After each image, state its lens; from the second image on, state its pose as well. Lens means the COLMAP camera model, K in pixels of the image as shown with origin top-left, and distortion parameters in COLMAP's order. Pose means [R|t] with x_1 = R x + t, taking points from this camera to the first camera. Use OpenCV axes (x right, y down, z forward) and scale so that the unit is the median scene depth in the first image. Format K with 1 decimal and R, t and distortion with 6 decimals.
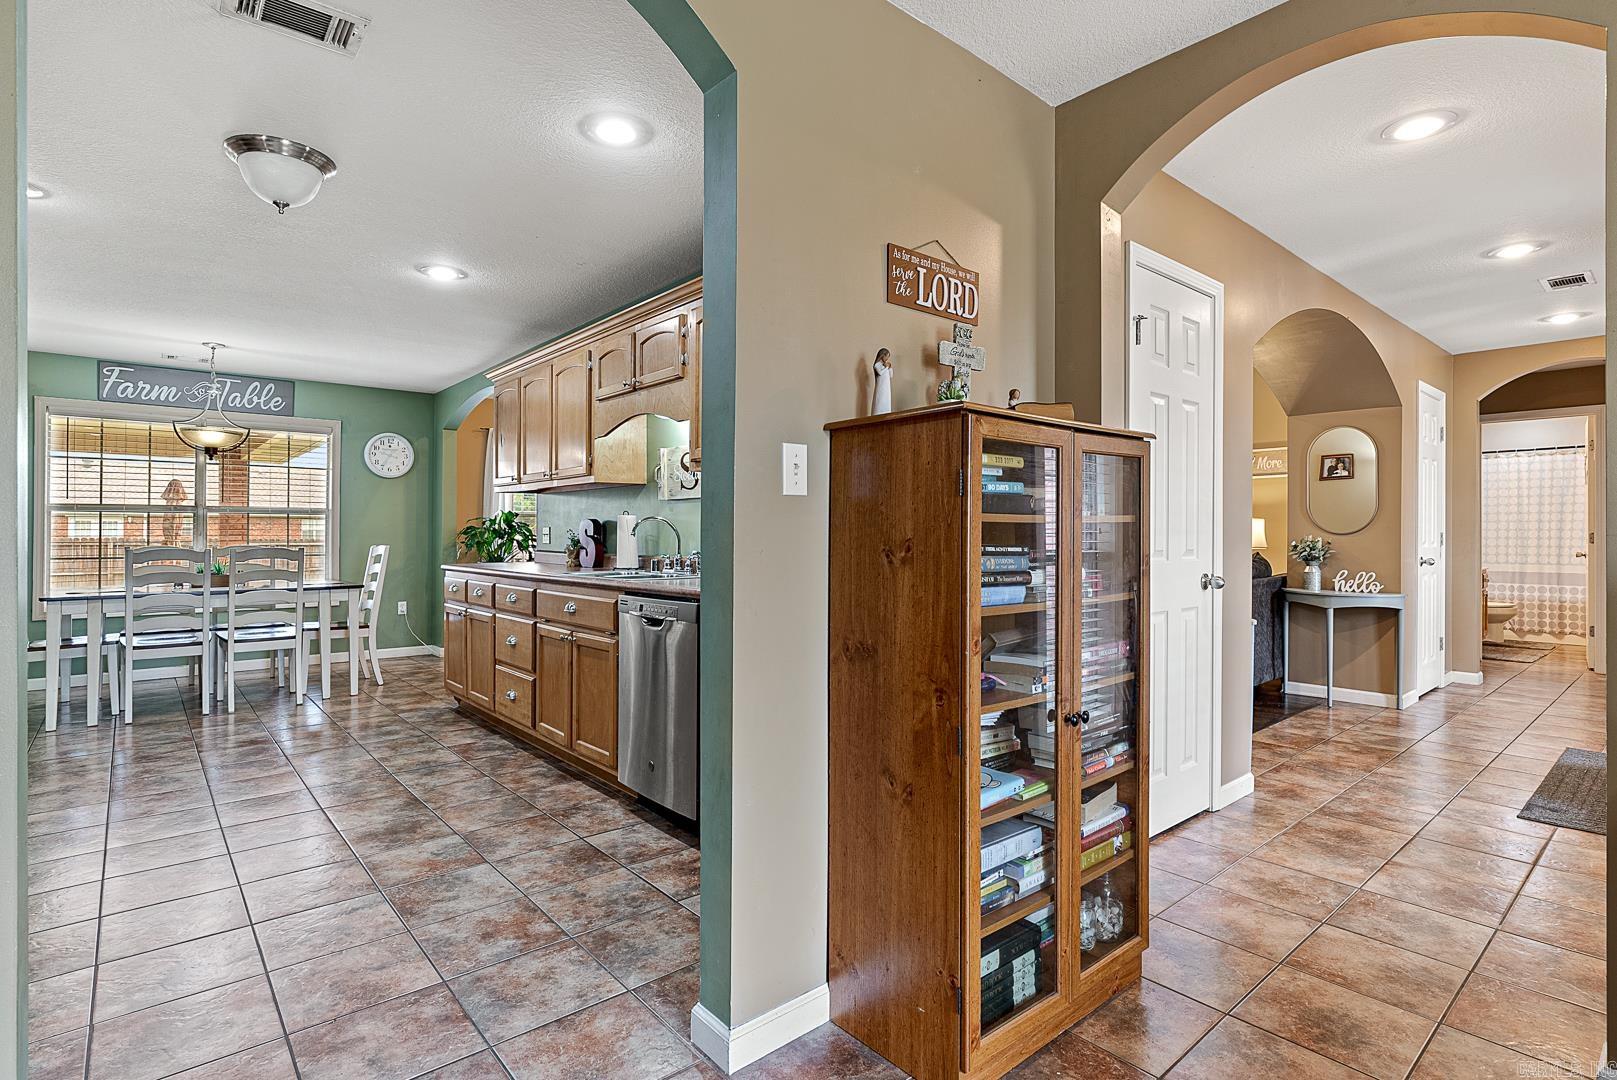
lens RADIAL K [[767.2, 0, 810.8], [0, 767.2, 527.8], [0, 0, 1]] dist [-0.017497, 0.001807]
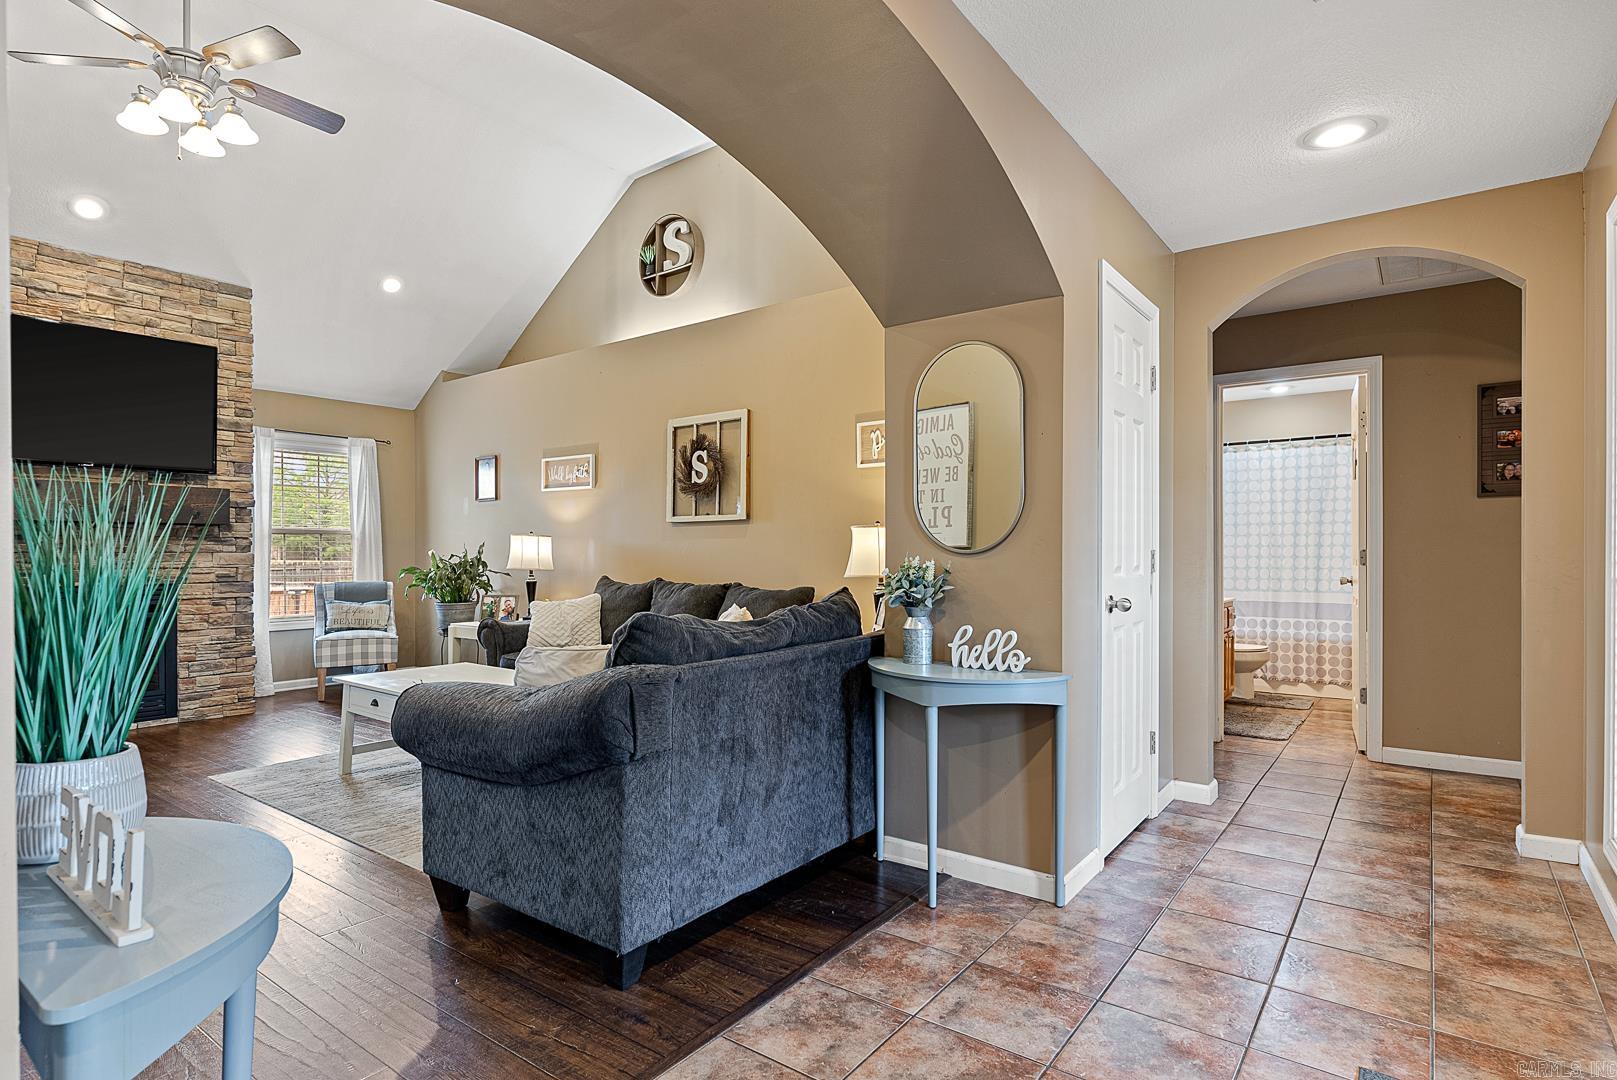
lens RADIAL K [[802.9, 0, 809.6], [0, 802.9, 553.4], [0, 0, 1]] dist [-0.016837, -0.000702]
pose [[0.975114, -0.004189, 0.221664, 0.471775], [0.002218, 0.999956, 0.009143, 0.002960], [-0.221692, -0.008424, 0.975080, 0.496173]]
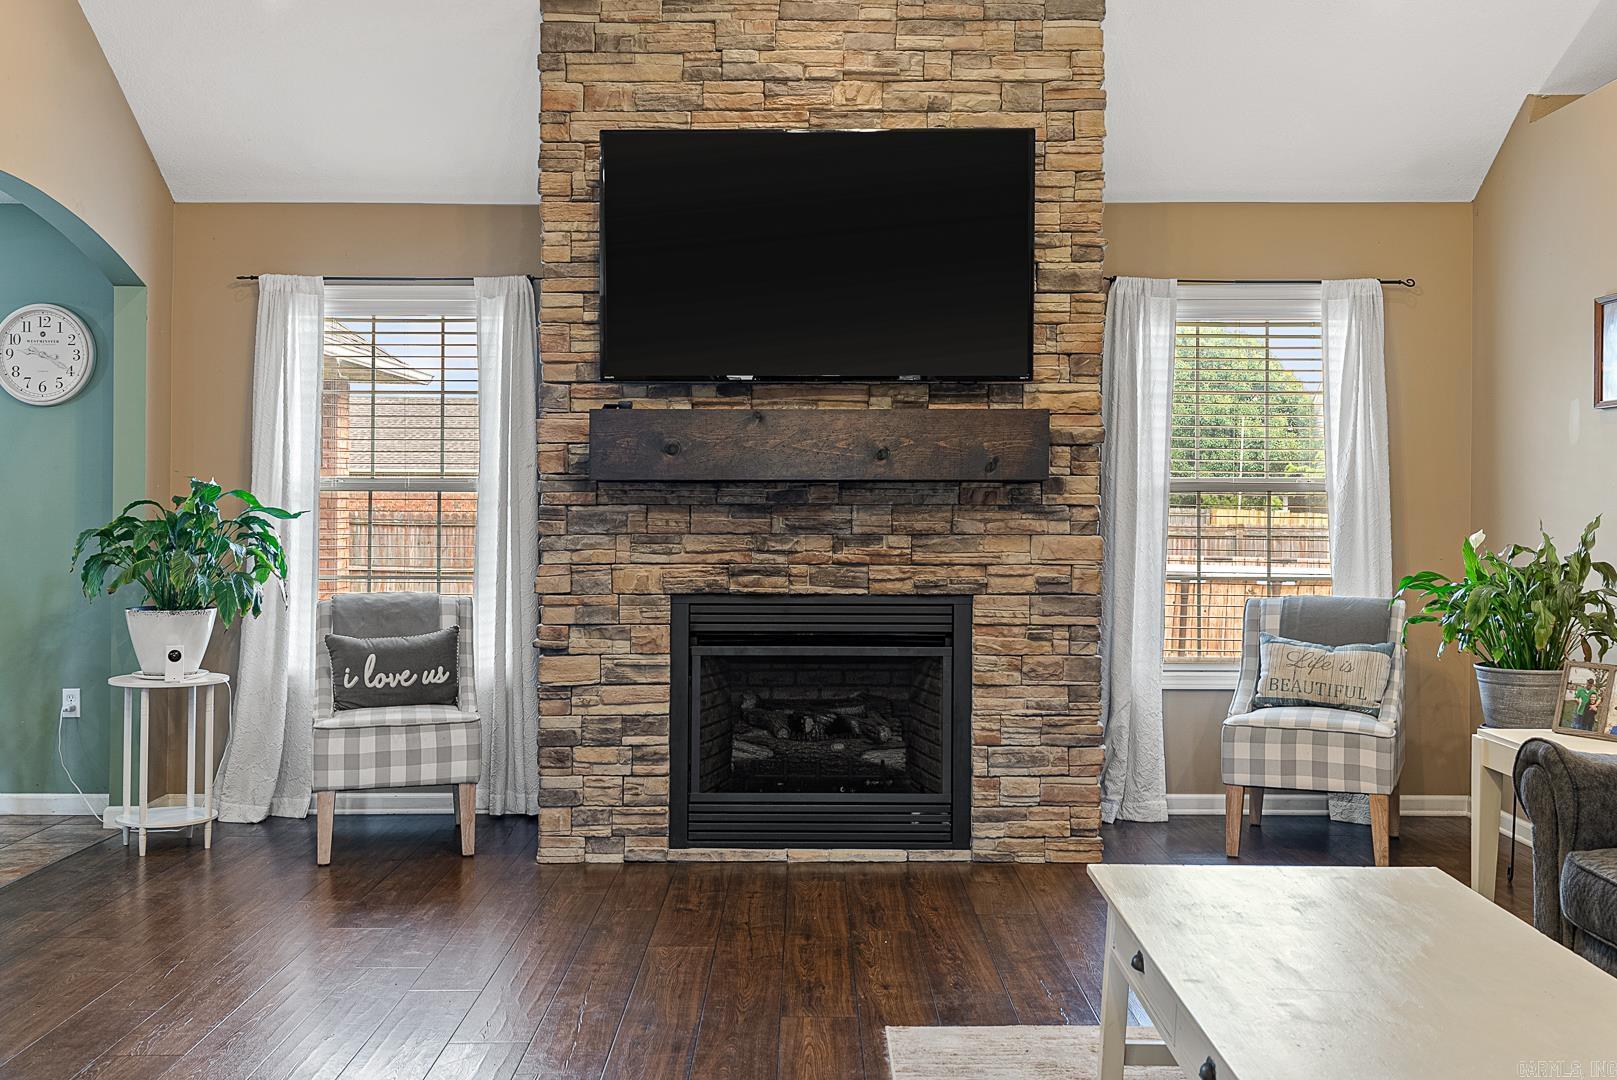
lens RADIAL K [[1594.9, 0, 821.1], [0, 1594.9, 503.0], [0, 0, 1]] dist [0.036461, 0.000000]
pose [[0.758655, 0.003869, -0.651481, 0.528904], [0.001778, 0.999966, 0.008008, -0.021453], [0.651490, -0.007234, 0.758623, 0.796500]]
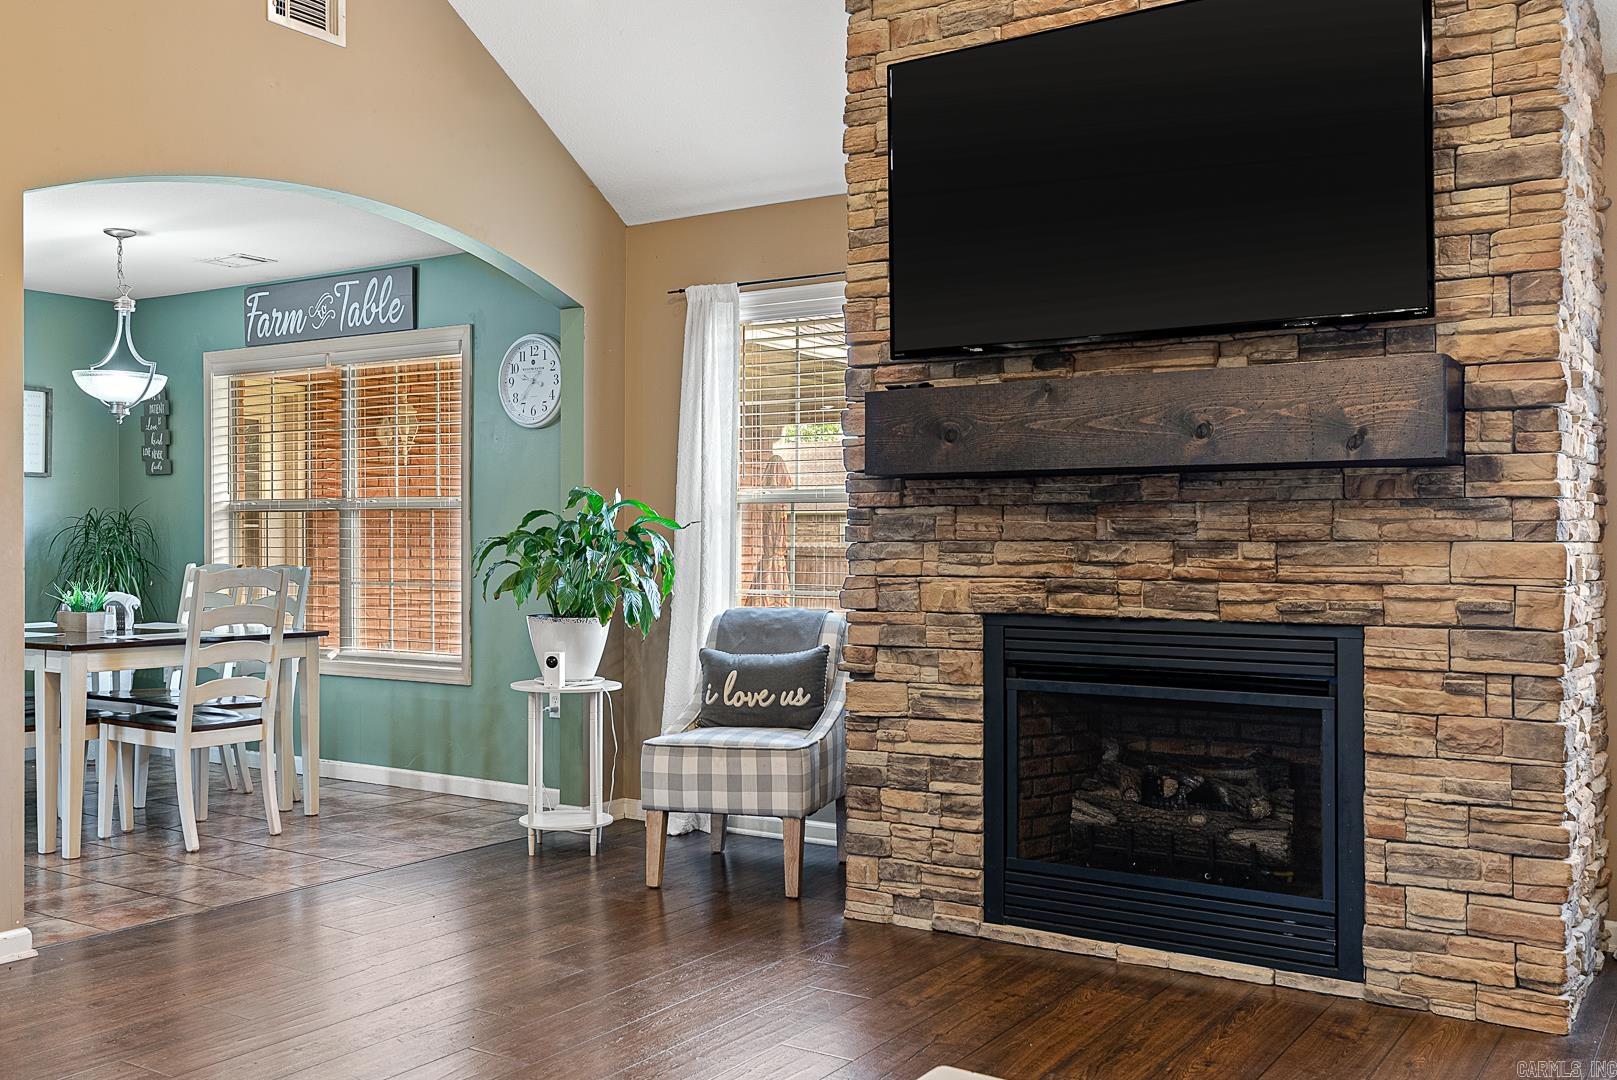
lens RADIAL K [[1465.1, 0, 825.2], [0, 1465.1, 535.0], [0, 0, 1]] dist [0.012597, 0.000000]
pose [[0.279993, -0.005352, -0.959987, 0.510143], [0.003760, 0.999983, -0.004479, 0.008466], [0.959995, -0.002356, 0.280008, 1.241852]]
